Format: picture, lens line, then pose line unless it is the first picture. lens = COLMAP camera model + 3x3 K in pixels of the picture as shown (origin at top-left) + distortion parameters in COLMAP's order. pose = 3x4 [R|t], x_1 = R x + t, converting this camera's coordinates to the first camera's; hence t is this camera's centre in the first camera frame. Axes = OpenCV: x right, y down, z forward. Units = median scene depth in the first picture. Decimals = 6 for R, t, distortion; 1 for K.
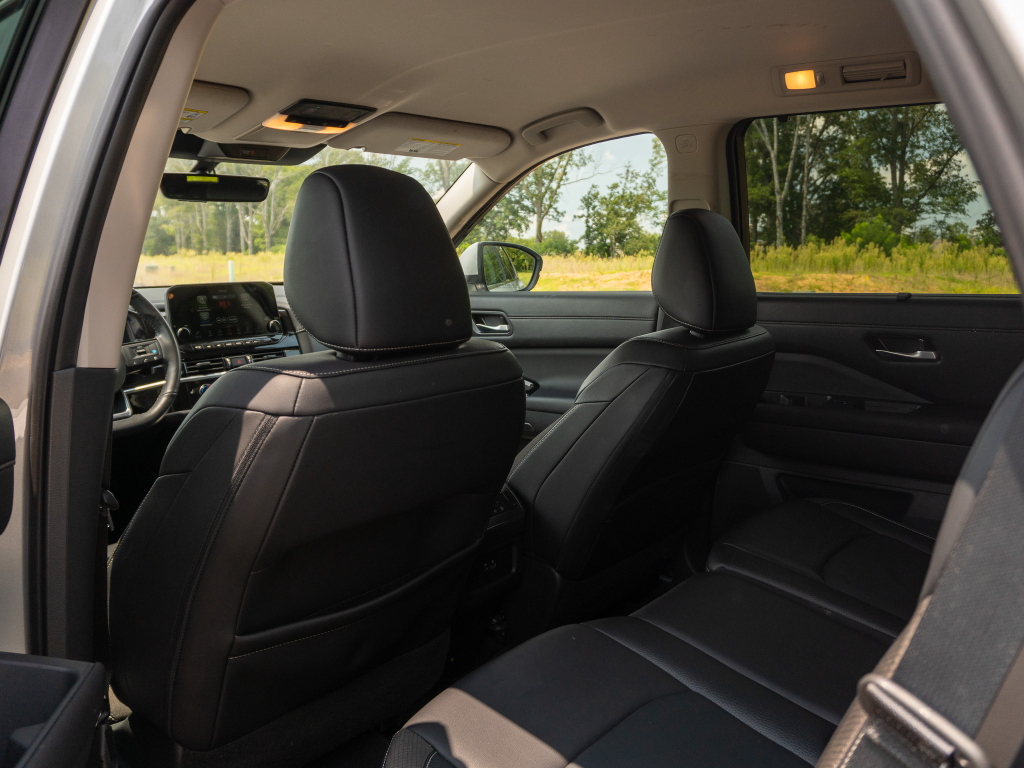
lens RADIAL K [[856.1, 0, 502.1], [0, 856.1, 392.6], [0, 0, 1]] dist [-0.015268, 0.011279]
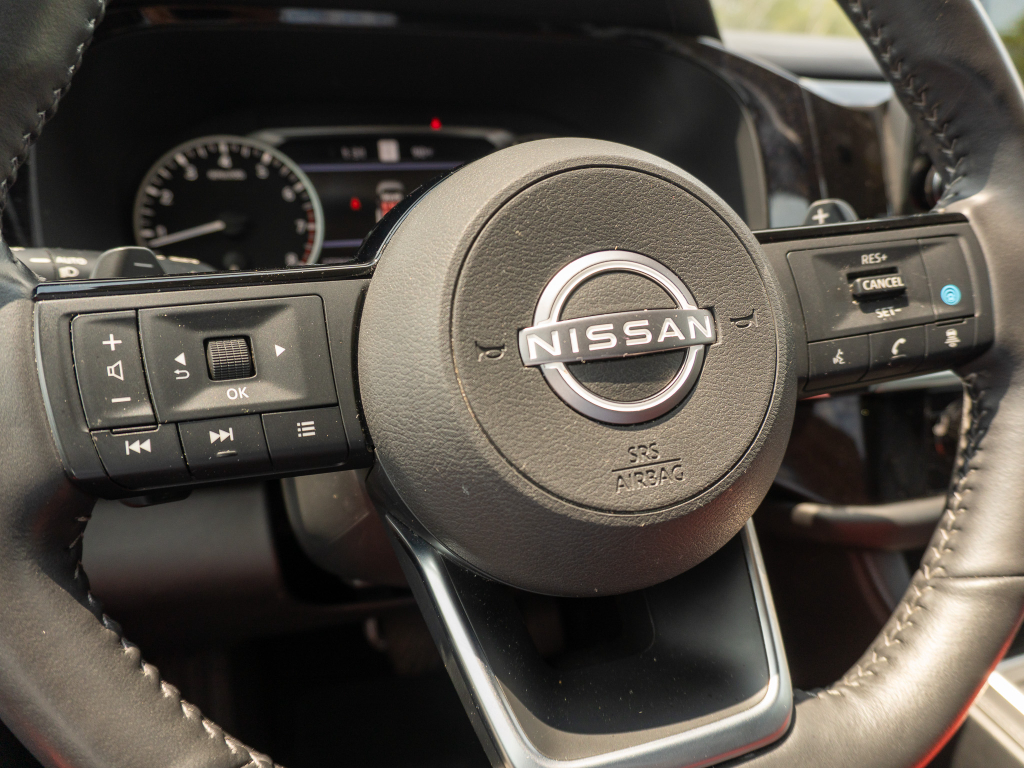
lens RADIAL K [[770.7, 0, 515.0], [0, 770.7, 384.9], [0, 0, 1]] dist [-0.022070, 0.000206]
pose [[0.862287, 0.223685, -0.454341, -0.263304], [-0.120339, 0.961971, 0.245217, -0.037230], [0.491914, -0.156772, 0.856413, 0.532020]]
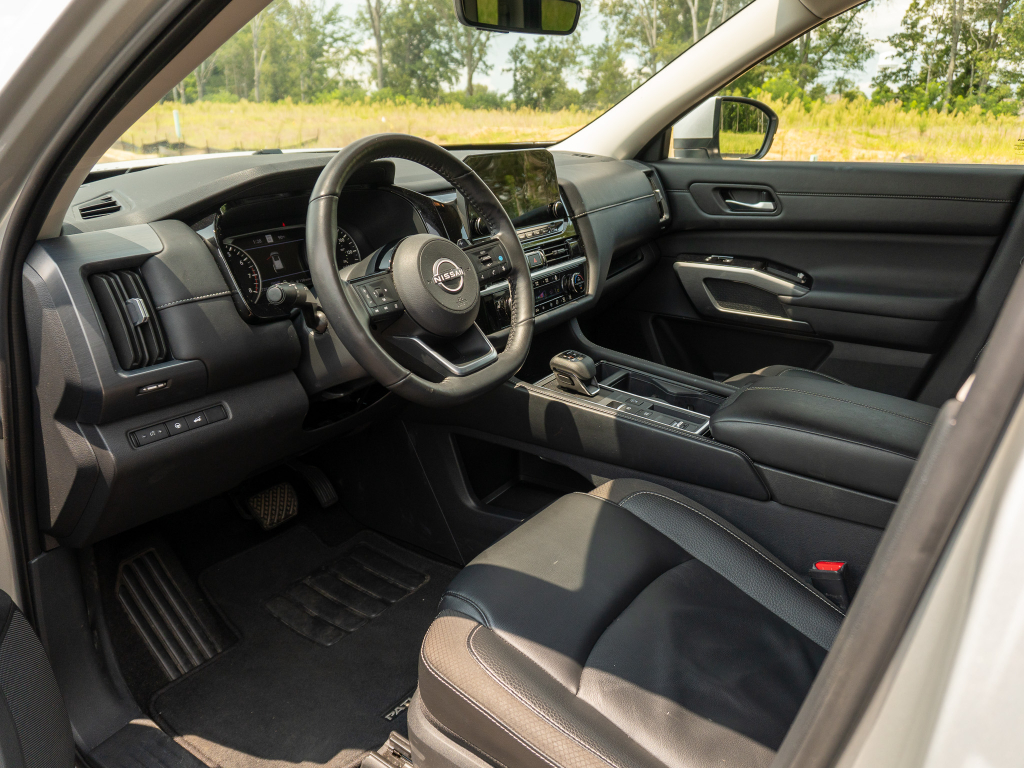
lens RADIAL K [[770.7, 0, 511.2], [0, 770.7, 388.5], [0, 0, 1]] dist [-0.022070, 0.000206]
pose [[0.994265, -0.028180, 0.103161, -0.300344], [0.008133, 0.981787, 0.189810, -0.040665], [-0.106631, -0.187883, 0.976386, 0.236639]]
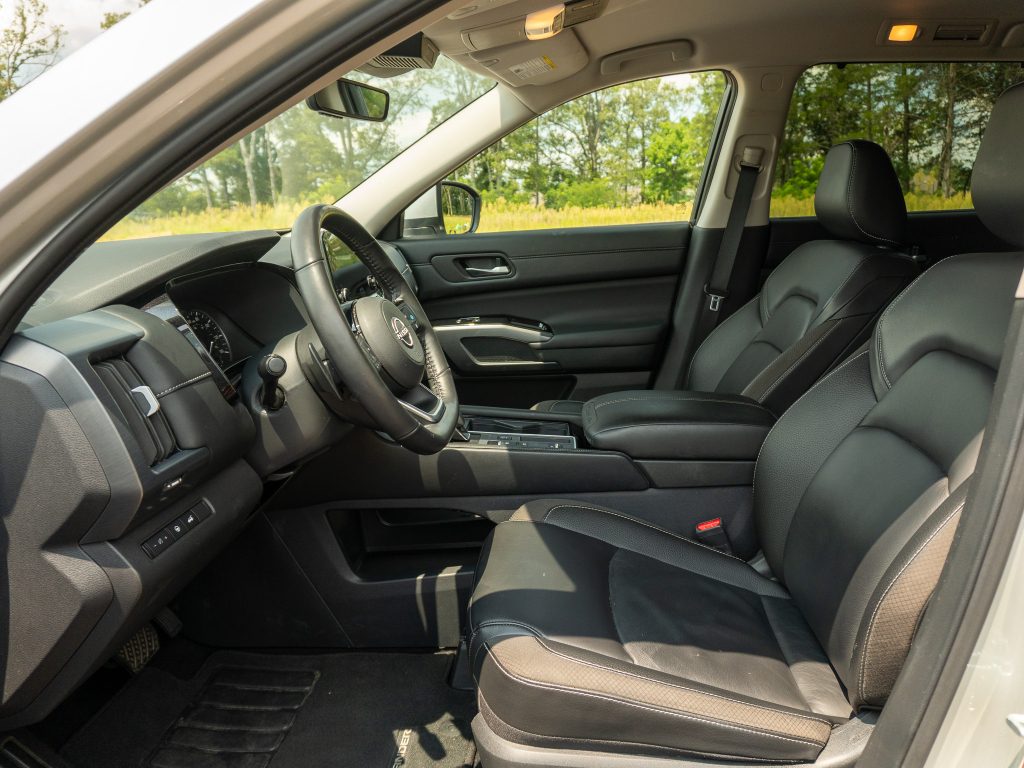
lens RADIAL K [[770.7, 0, 510.8], [0, 770.7, 386.6], [0, 0, 1]] dist [-0.022070, 0.000206]
pose [[0.795531, -0.163392, 0.583466, -0.476344], [0.127816, 0.986539, 0.101996, -0.029731], [-0.592278, -0.006565, 0.805707, 0.263633]]
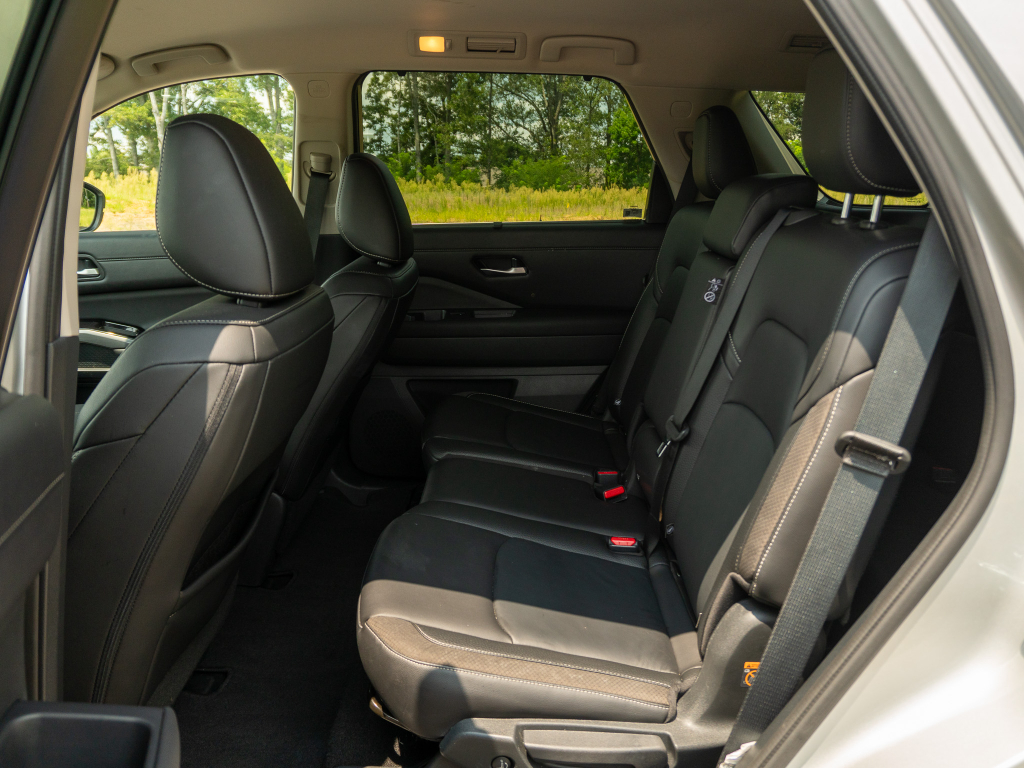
lens RADIAL K [[856.1, 0, 540.1], [0, 856.1, 388.8], [0, 0, 1]] dist [-0.015268, 0.011279]
pose [[0.757133, -0.151278, 0.635504, -0.213084], [0.100162, 0.988197, 0.115902, -0.009086], [-0.645537, -0.024099, 0.763349, -0.008843]]
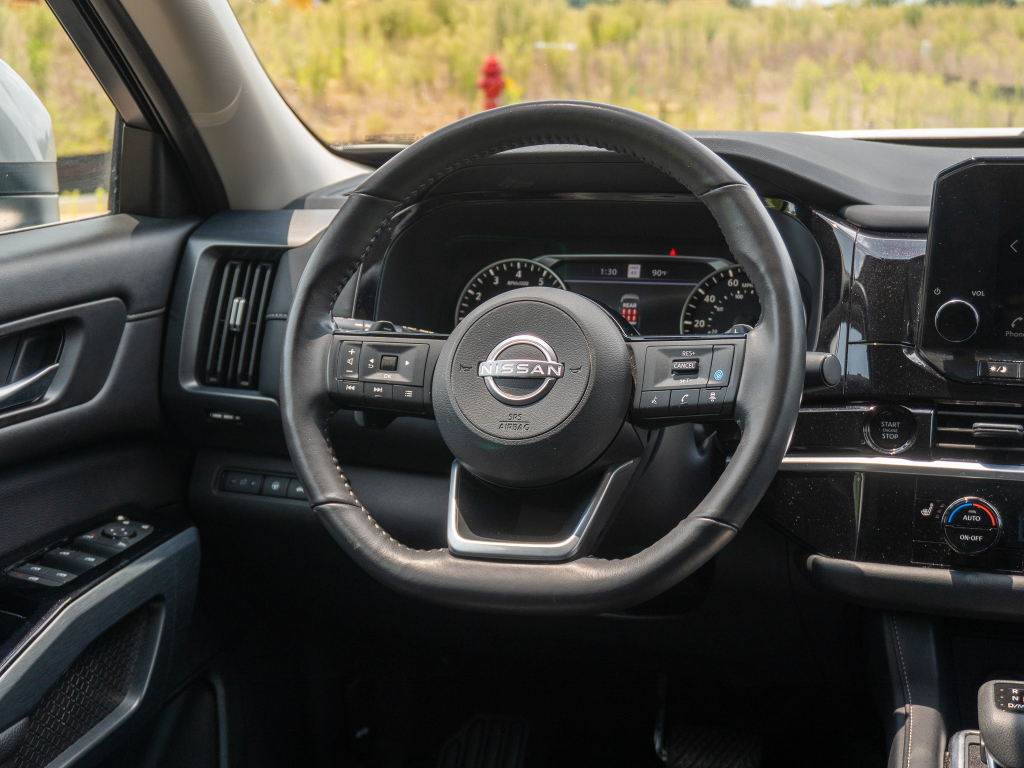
lens RADIAL K [[1559.2, 0, 511.9], [0, 1559.2, 377.3], [0, 0, 1]] dist [-0.014875, 0.000000]
pose [[0.396532, 0.200250, -0.895914, 0.052662], [-0.139355, 0.977740, 0.156860, -0.082195], [0.907382, 0.062650, 0.415611, 0.444378]]
